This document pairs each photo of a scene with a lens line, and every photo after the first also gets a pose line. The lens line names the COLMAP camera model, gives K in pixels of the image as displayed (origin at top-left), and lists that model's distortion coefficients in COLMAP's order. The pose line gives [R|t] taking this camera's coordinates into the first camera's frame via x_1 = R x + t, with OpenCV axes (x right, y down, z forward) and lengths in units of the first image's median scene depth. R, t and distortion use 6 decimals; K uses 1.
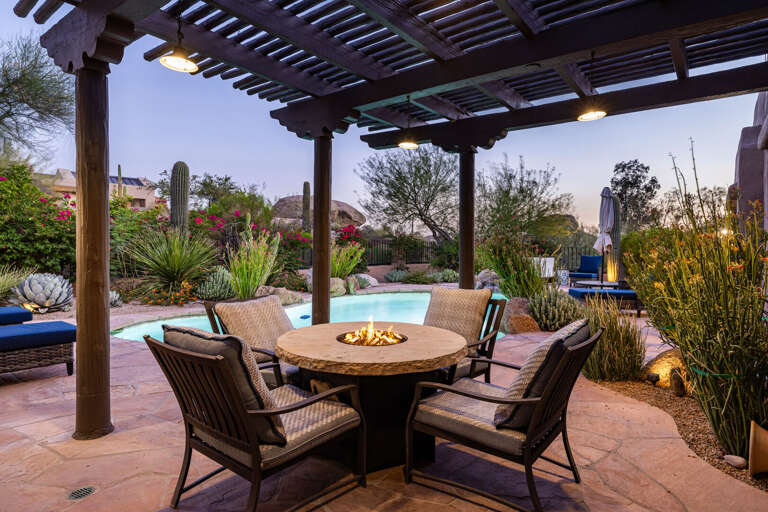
lens RADIAL K [[429.7, 0, 388.2], [0, 429.7, 261.6], [0, 0, 1]] dist [-0.001451, -0.000011]
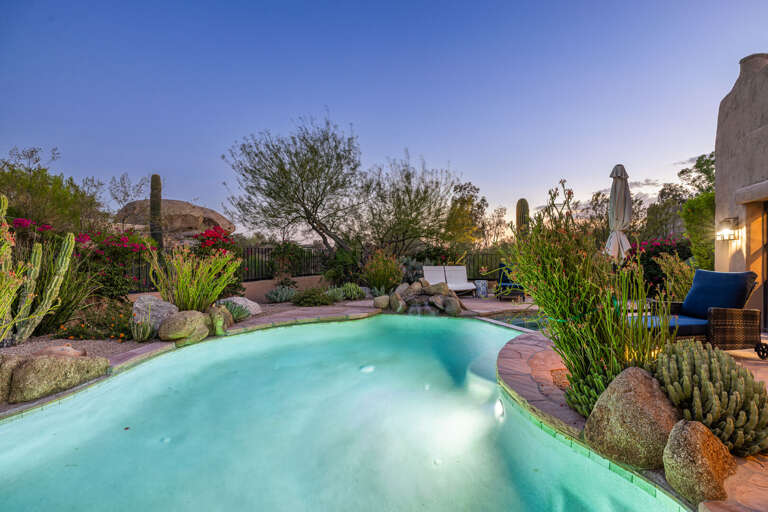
lens RADIAL K [[370.5, 0, 380.3], [0, 370.5, 253.5], [0, 0, 1]] dist [0.003052, 0.000019]
pose [[0.947808, -0.011033, 0.318652, -0.023105], [0.023252, 0.999132, -0.034565, -0.011068], [-0.317994, 0.040170, 0.947241, 0.281837]]
